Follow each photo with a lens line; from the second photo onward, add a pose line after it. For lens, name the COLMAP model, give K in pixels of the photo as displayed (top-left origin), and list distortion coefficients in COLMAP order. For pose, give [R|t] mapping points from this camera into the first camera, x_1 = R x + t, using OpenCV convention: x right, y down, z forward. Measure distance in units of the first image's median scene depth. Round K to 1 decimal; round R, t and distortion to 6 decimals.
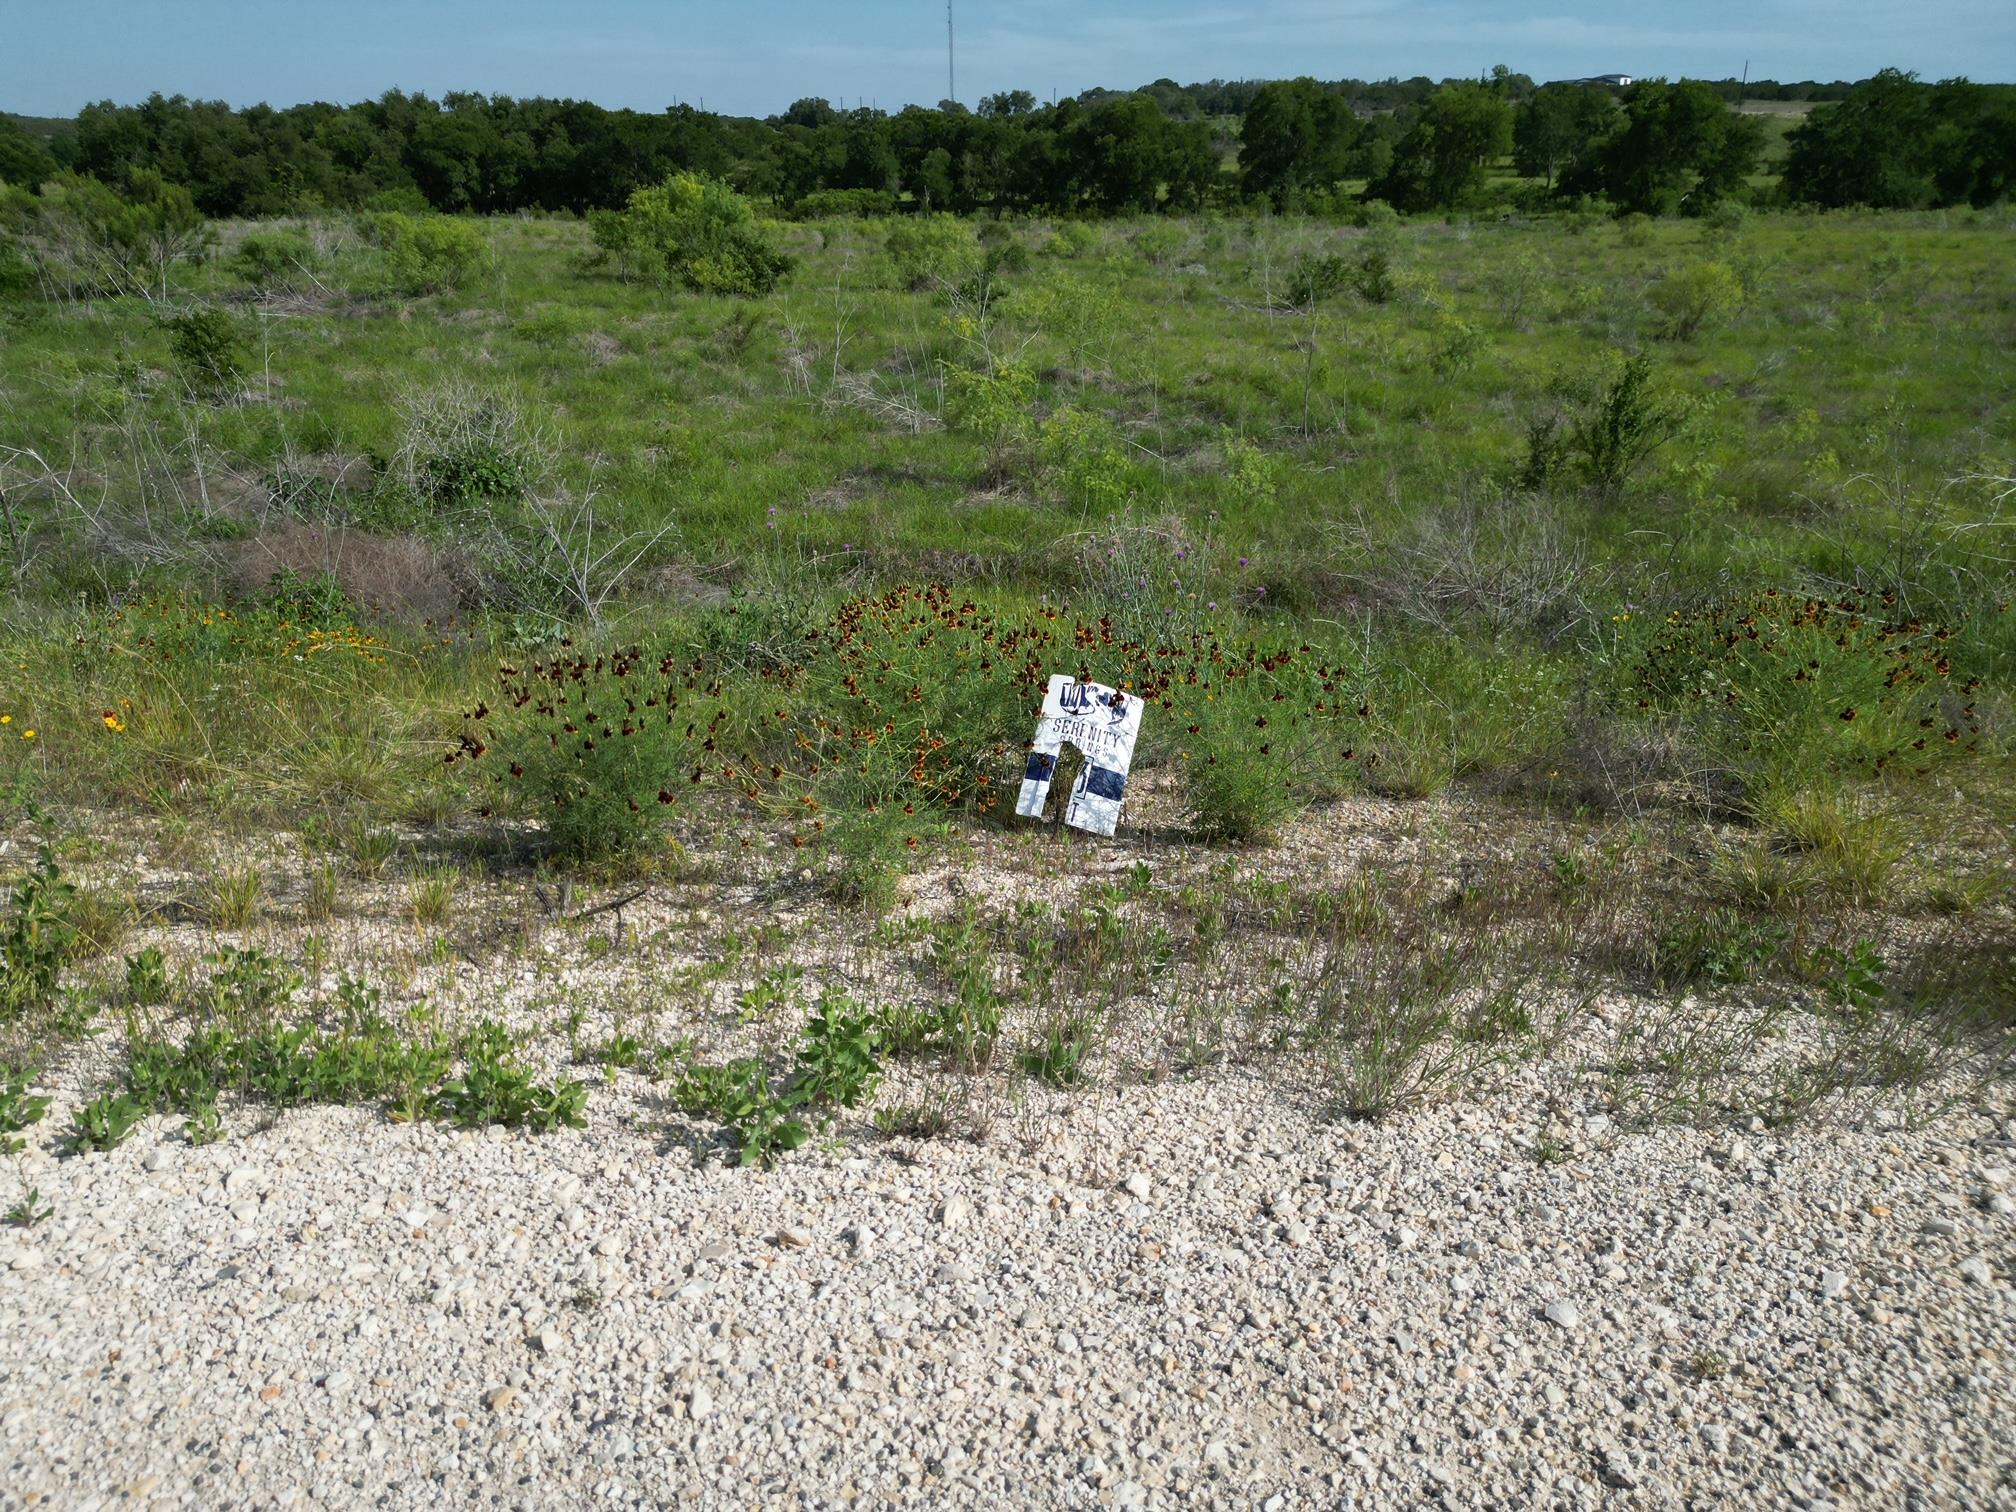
lens RADIAL K [[1438.4, 0, 1008.0], [0, 1438.4, 756.0], [0, 0, 1]] dist [0.075721, -0.076255]
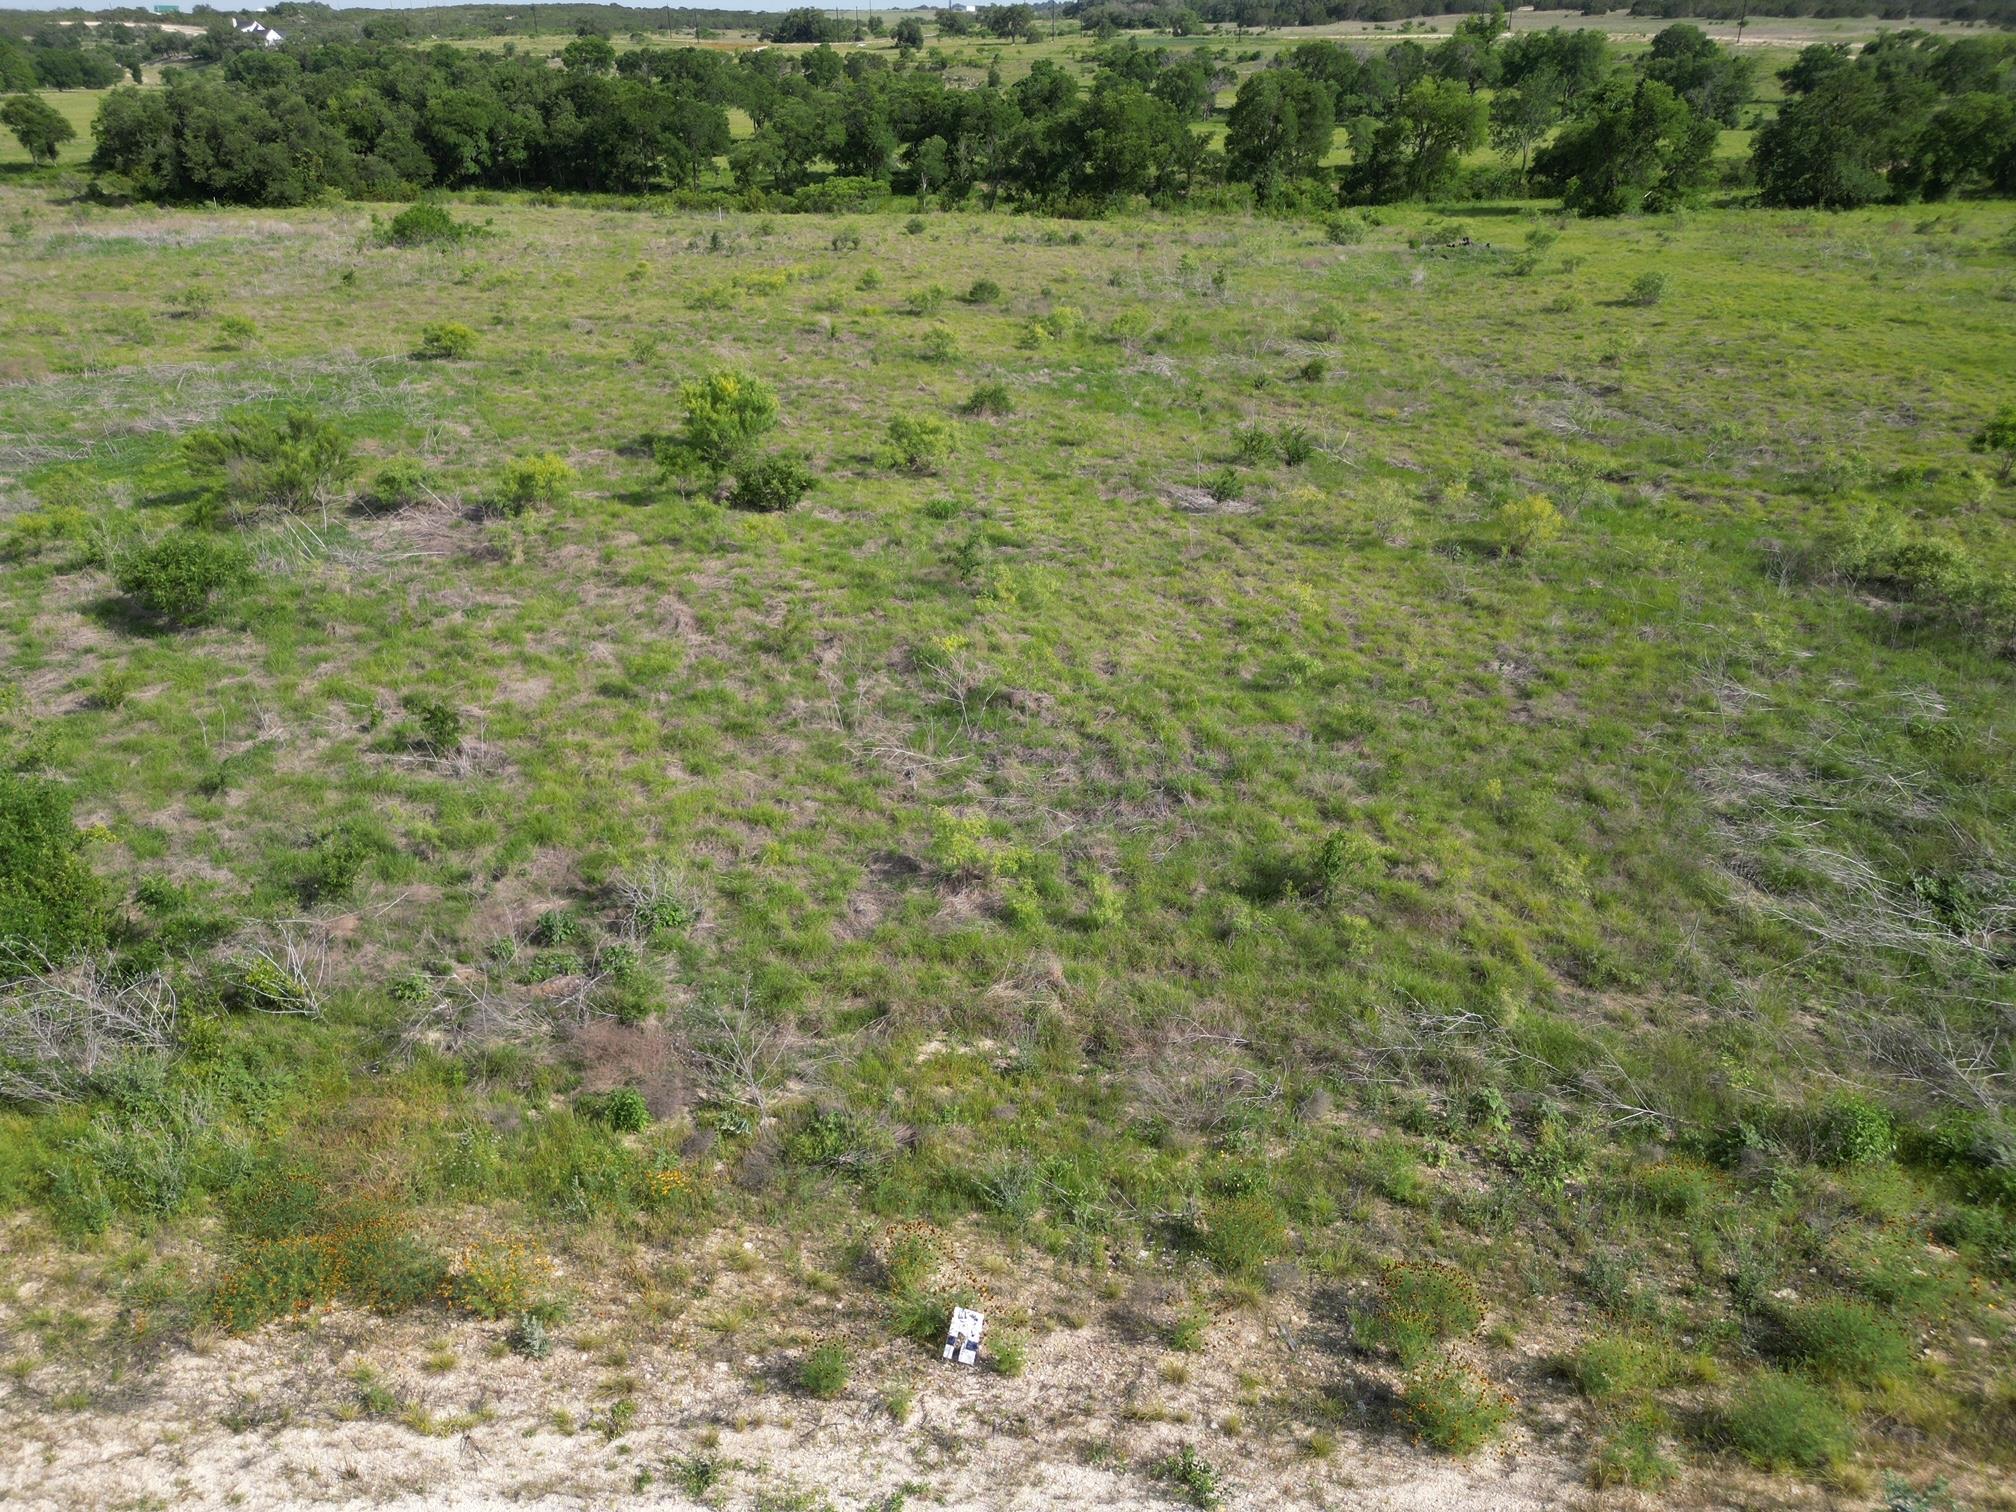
lens RADIAL K [[1438.4, 0, 1008.0], [0, 1438.4, 756.0], [0, 0, 1]] dist [0.075721, -0.076255]
pose [[1.000000, 0.000496, 0.000223, 0.020077], [-0.000510, 0.997820, 0.065999, -0.204811], [-0.000189, -0.065999, 0.997820, -0.292637]]
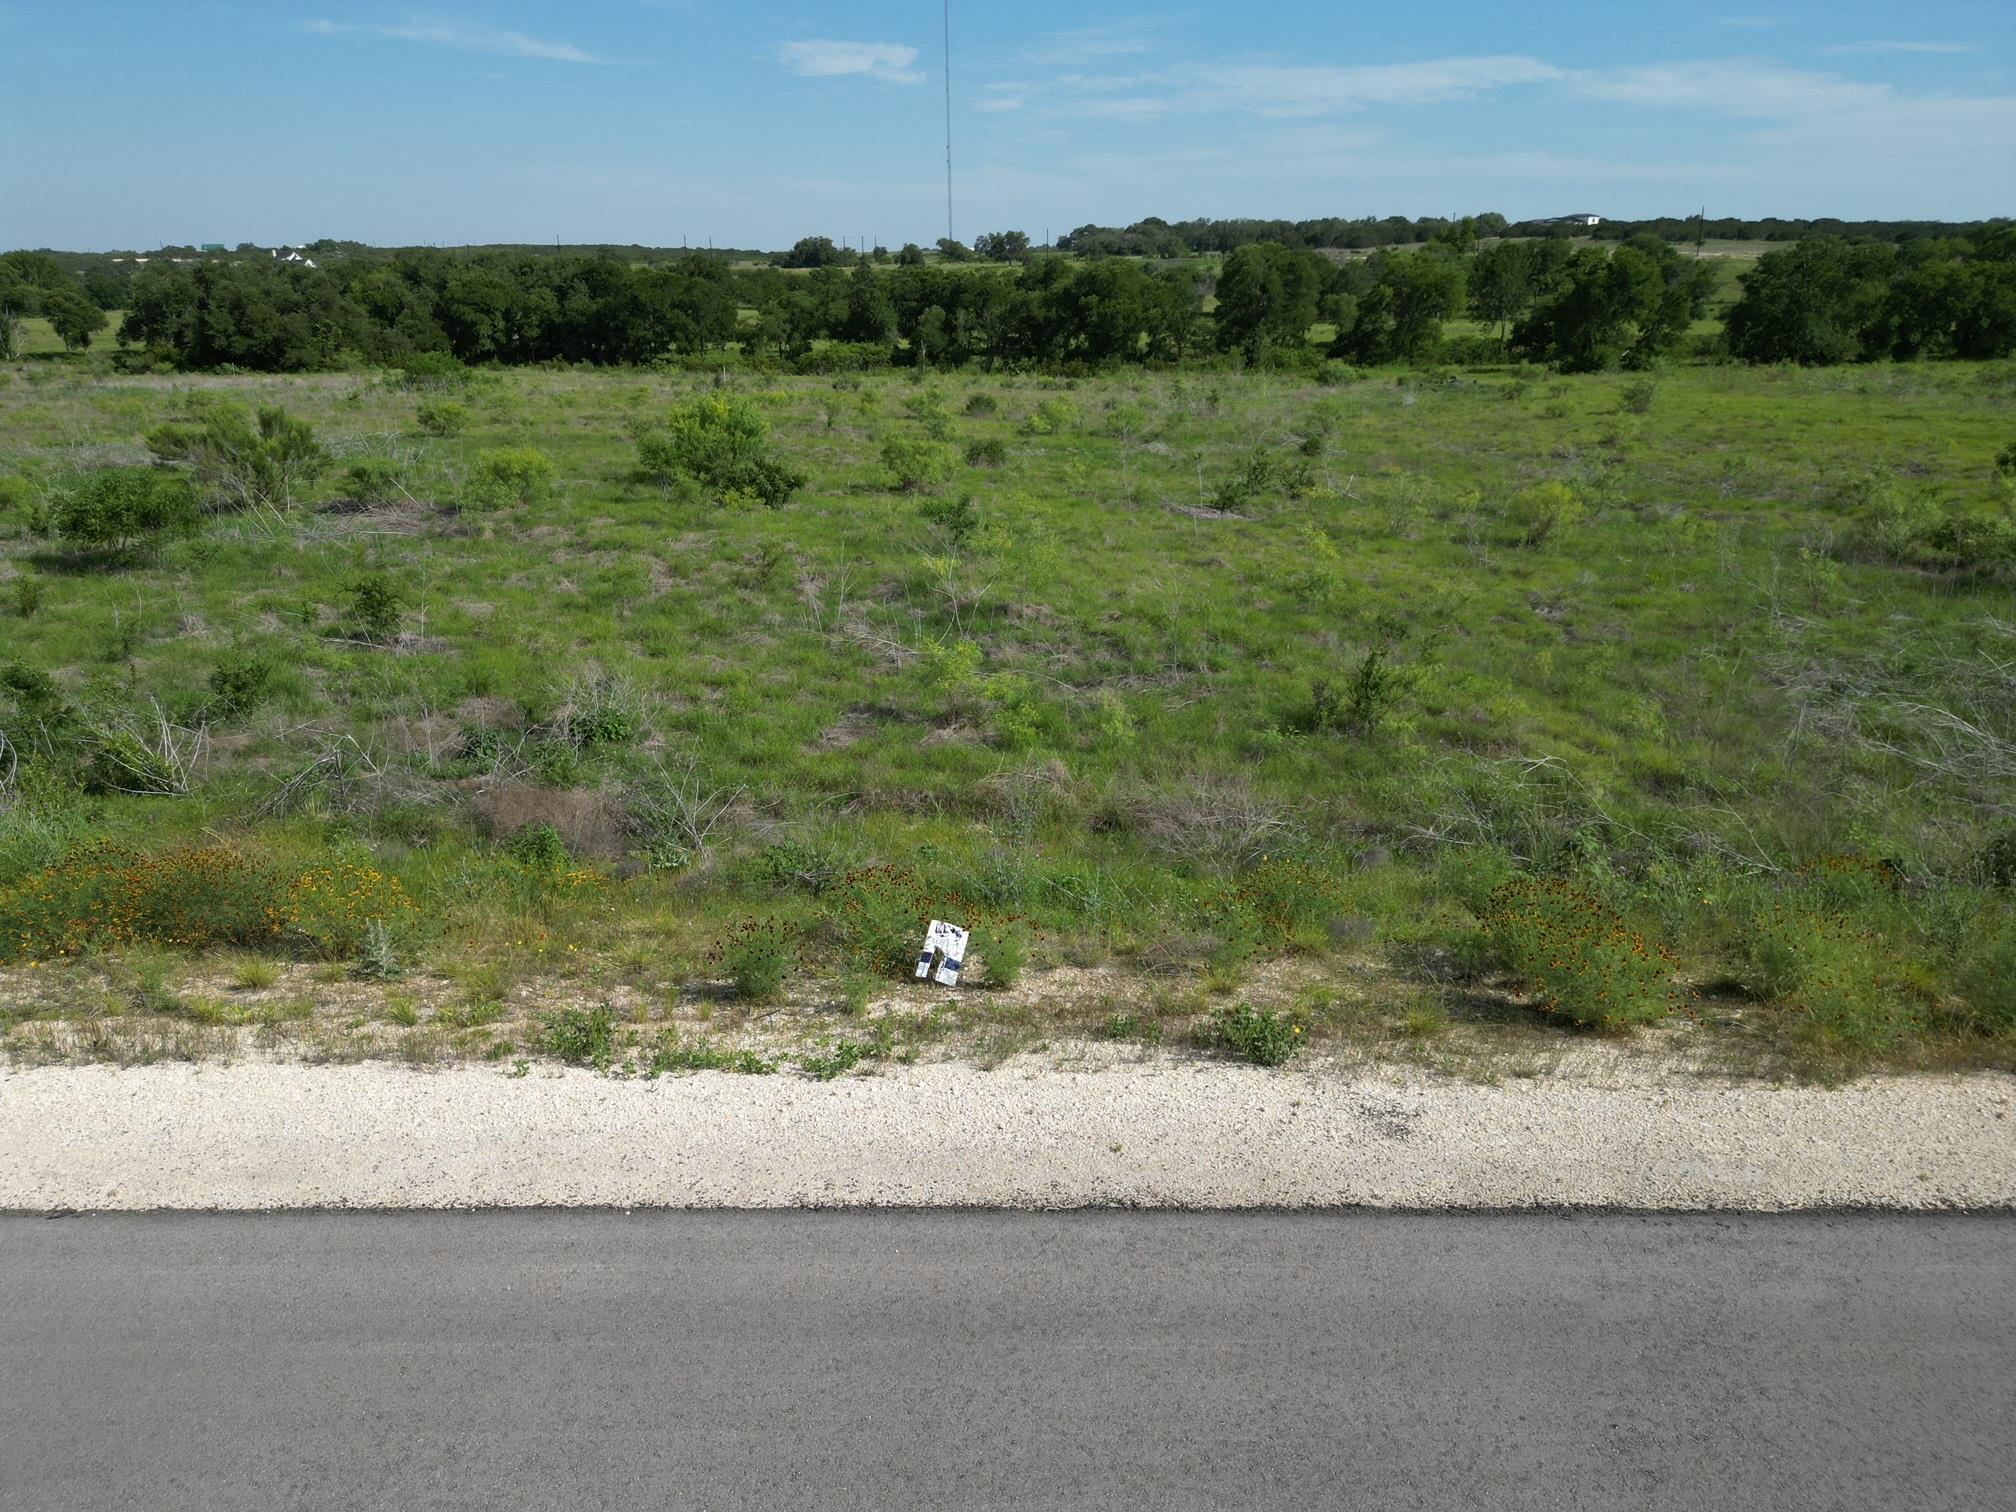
lens RADIAL K [[1438.4, 0, 1008.0], [0, 1438.4, 756.0], [0, 0, 1]] dist [0.075721, -0.076255]
pose [[0.999997, -0.002188, 0.001233, 0.021827], [0.002274, 0.997152, -0.075383, -0.020512], [-0.001064, 0.075386, 0.997154, -0.203696]]
